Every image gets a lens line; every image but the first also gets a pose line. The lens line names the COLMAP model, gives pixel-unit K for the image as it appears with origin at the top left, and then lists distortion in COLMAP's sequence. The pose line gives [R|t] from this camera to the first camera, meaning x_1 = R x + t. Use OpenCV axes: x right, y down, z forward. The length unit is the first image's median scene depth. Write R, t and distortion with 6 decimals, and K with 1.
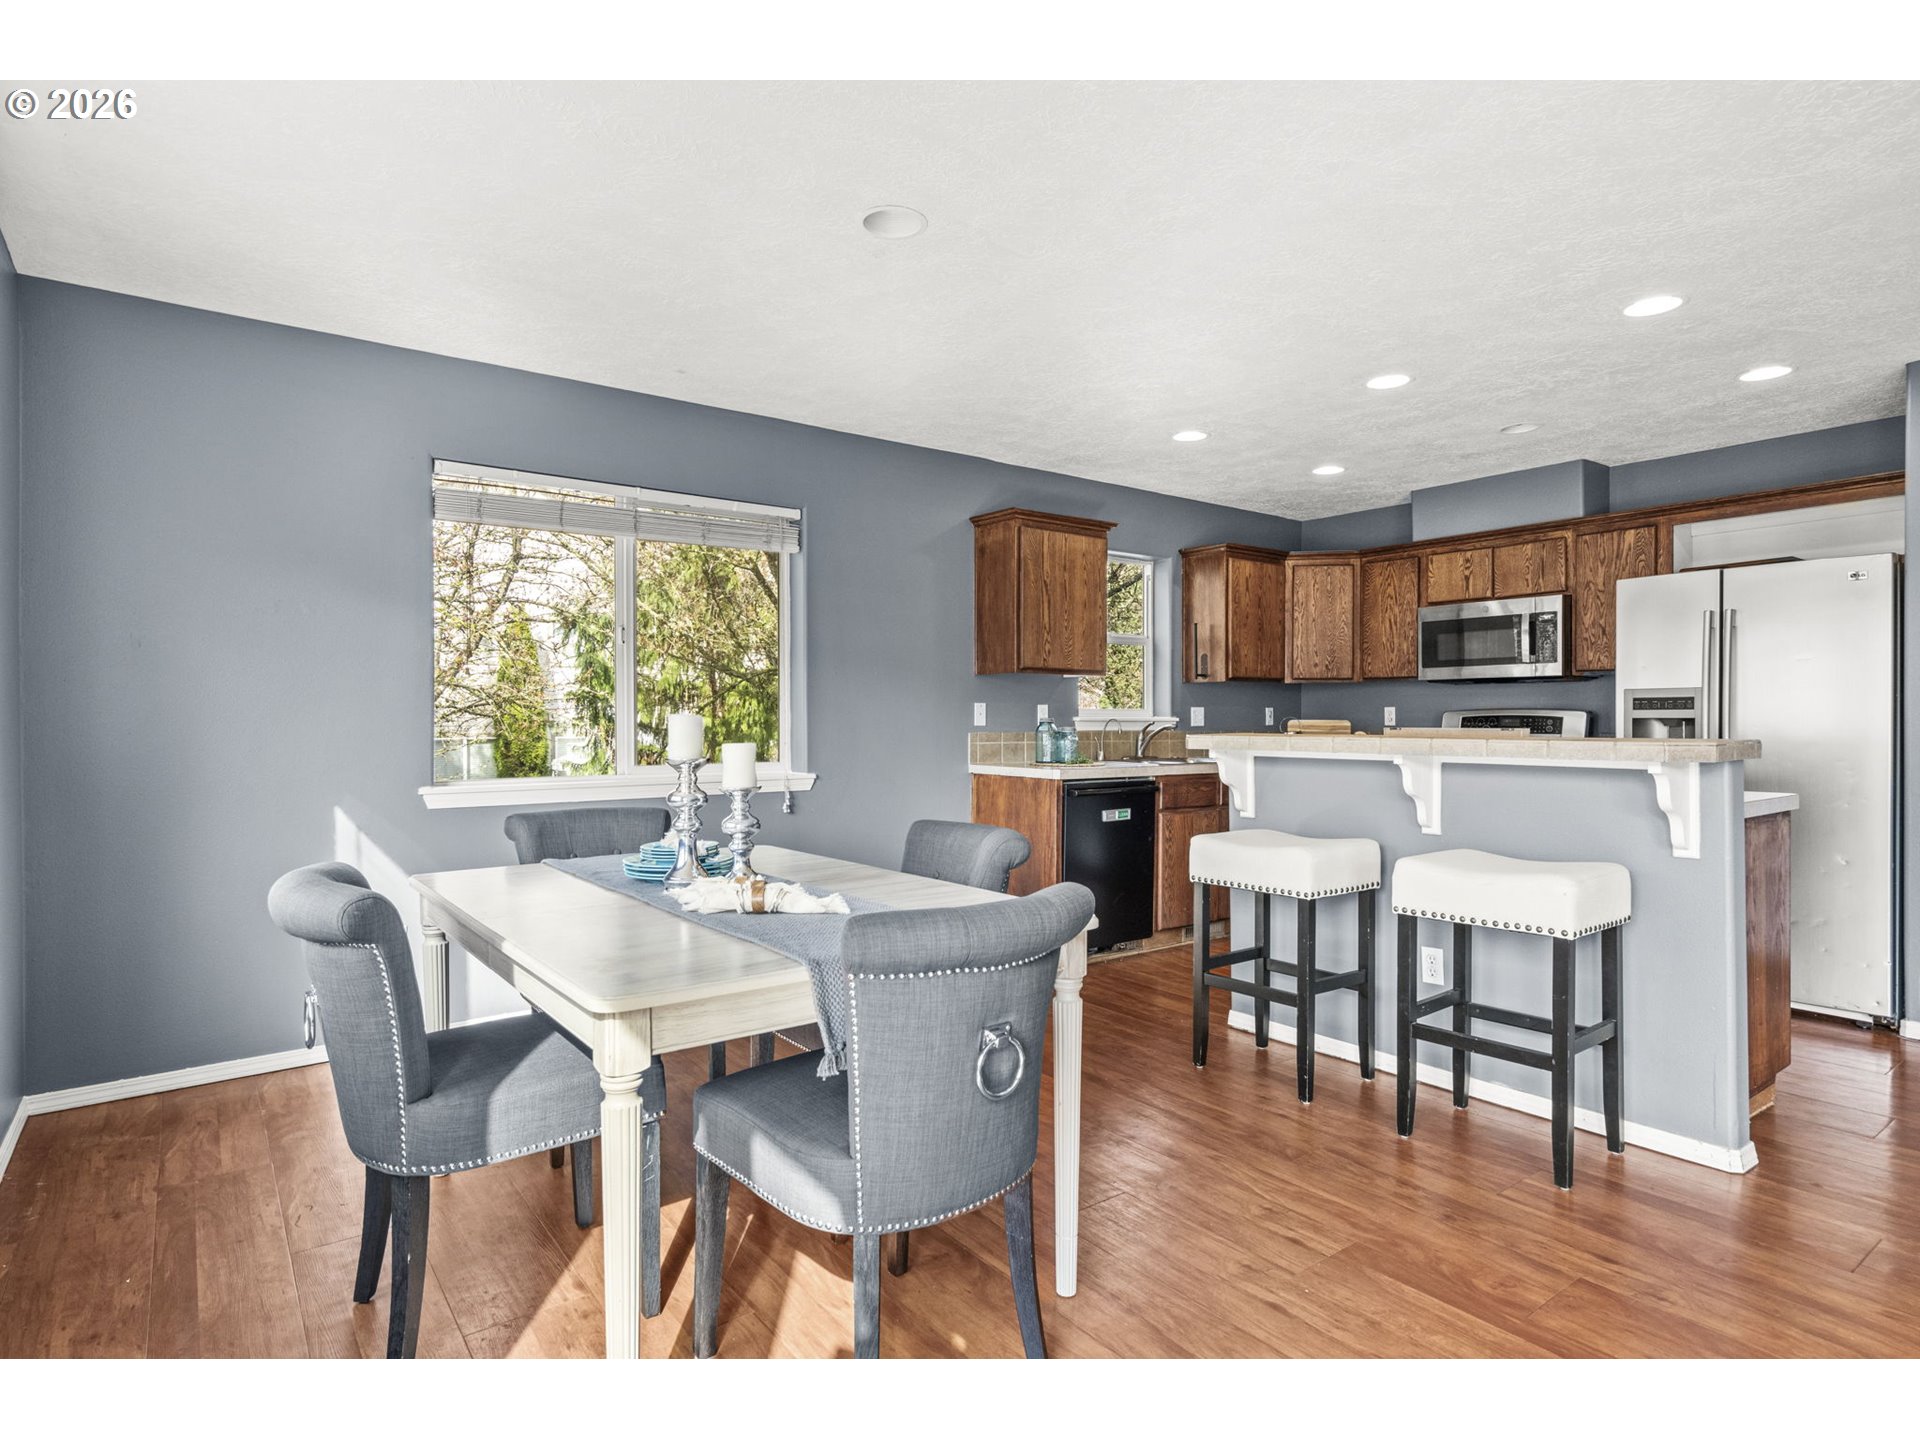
lens RADIAL K [[1013.7, 0, 959.1], [0, 1013.7, 728.4], [0, 0, 1]] dist [-0.001528, 0.002367]
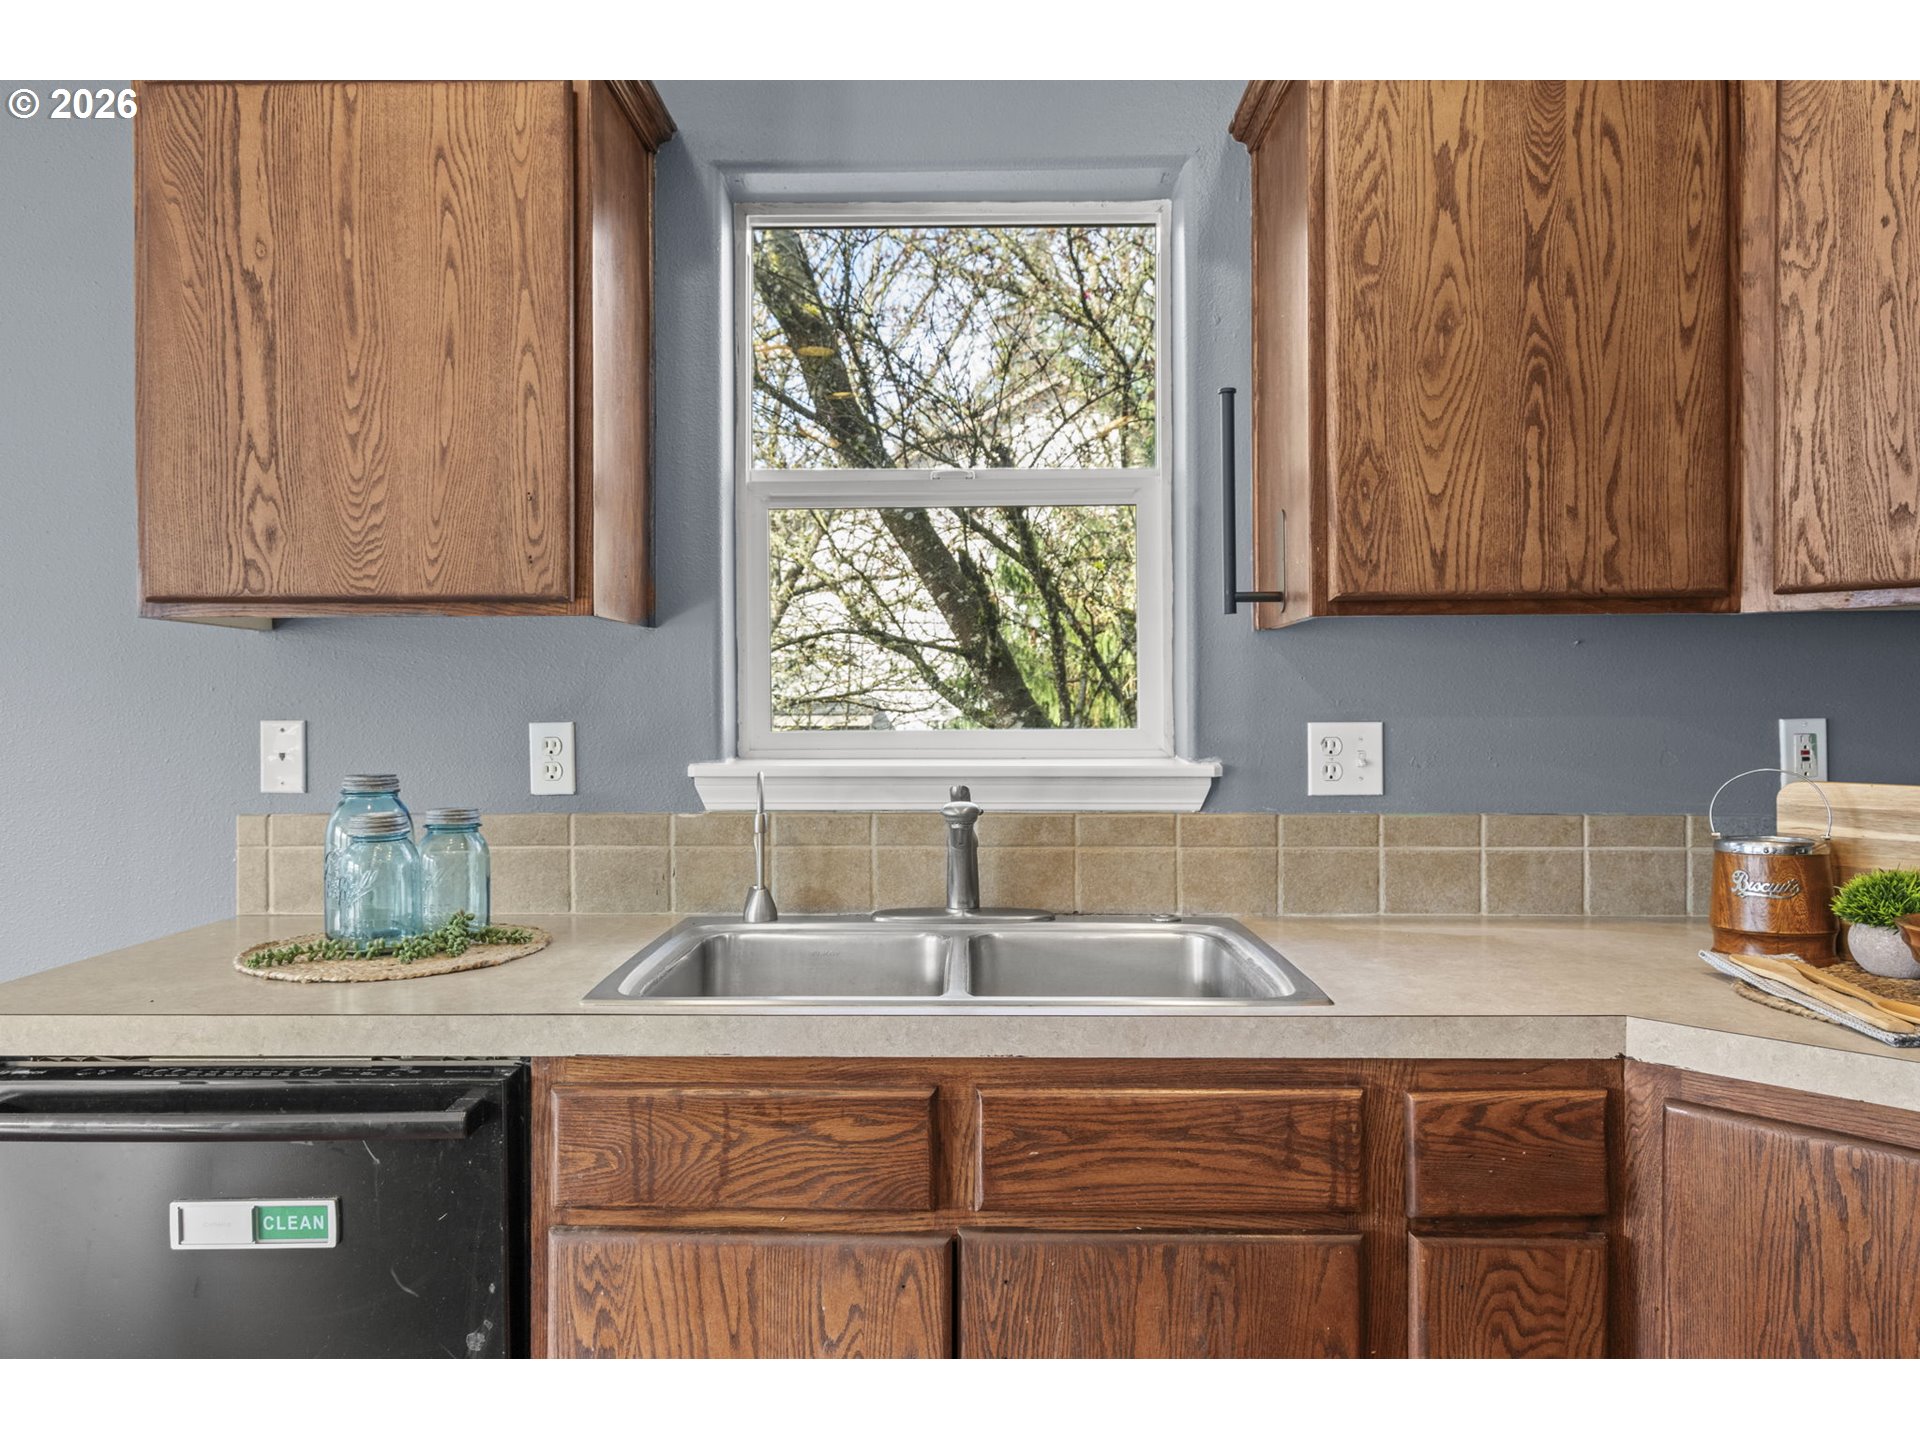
lens RADIAL K [[1295.4, 0, 955.3], [0, 1295.4, 710.4], [0, 0, 1]] dist [0.008672, 0.000644]
pose [[0.794469, -0.001764, -0.607302, 0.429159], [-0.001484, 0.999987, -0.004845, -0.026775], [0.607303, 0.004751, 0.794456, 0.812856]]
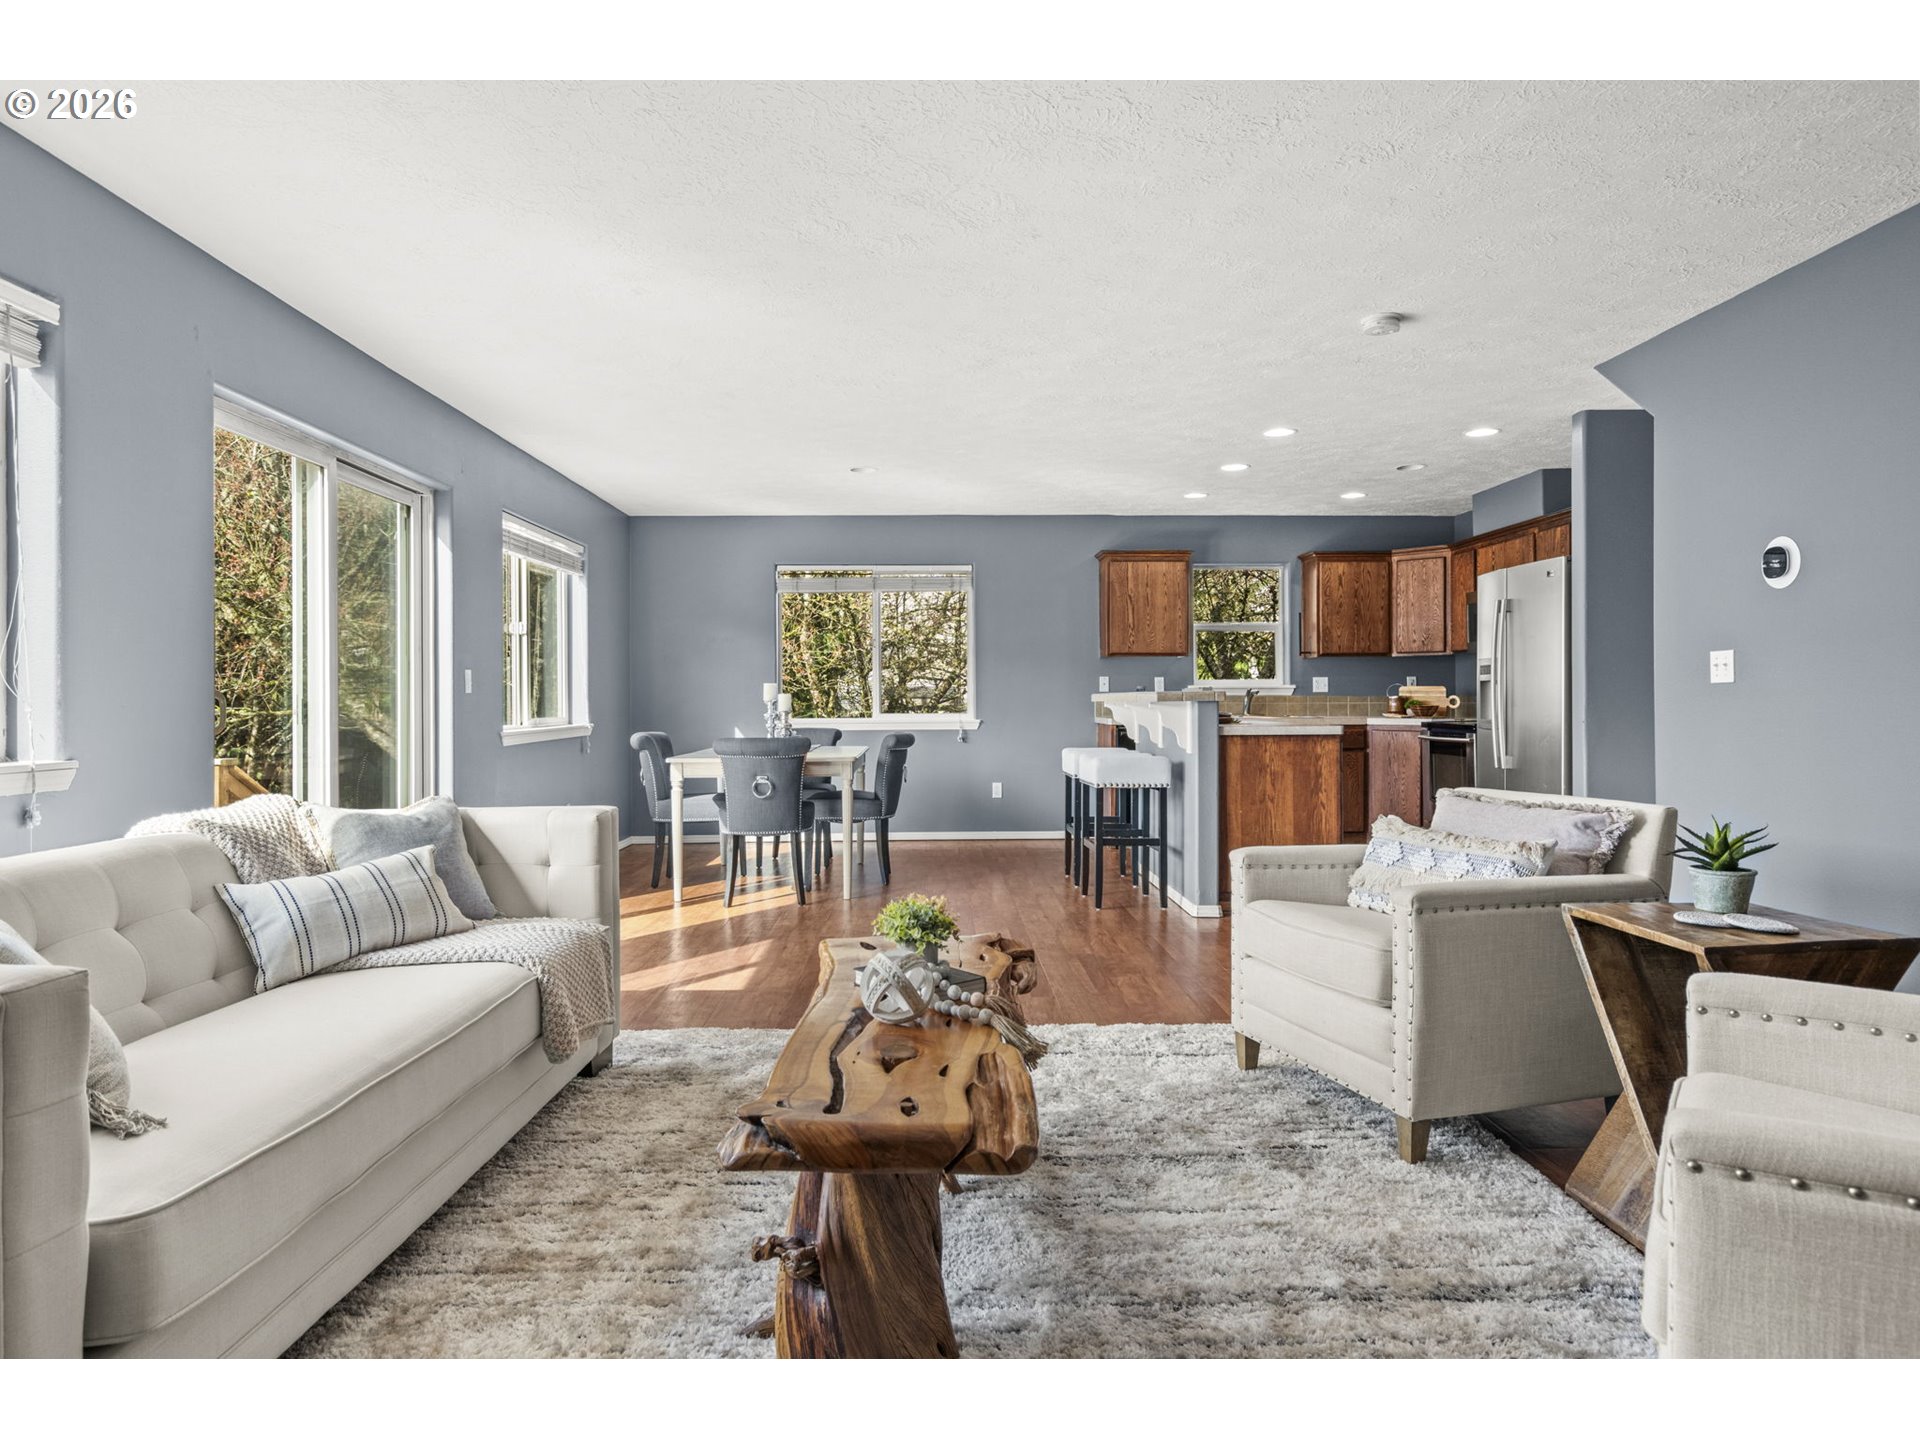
lens RADIAL K [[1179.8, 0, 950.5], [0, 1179.8, 699.4], [0, 0, 1]] dist [-0.001534, 0.004222]
pose [[0.817275, -0.003220, -0.576239, 0.850099], [-0.001535, 0.999969, -0.007765, 0.022822], [0.576246, 0.007231, 0.817245, -0.569757]]
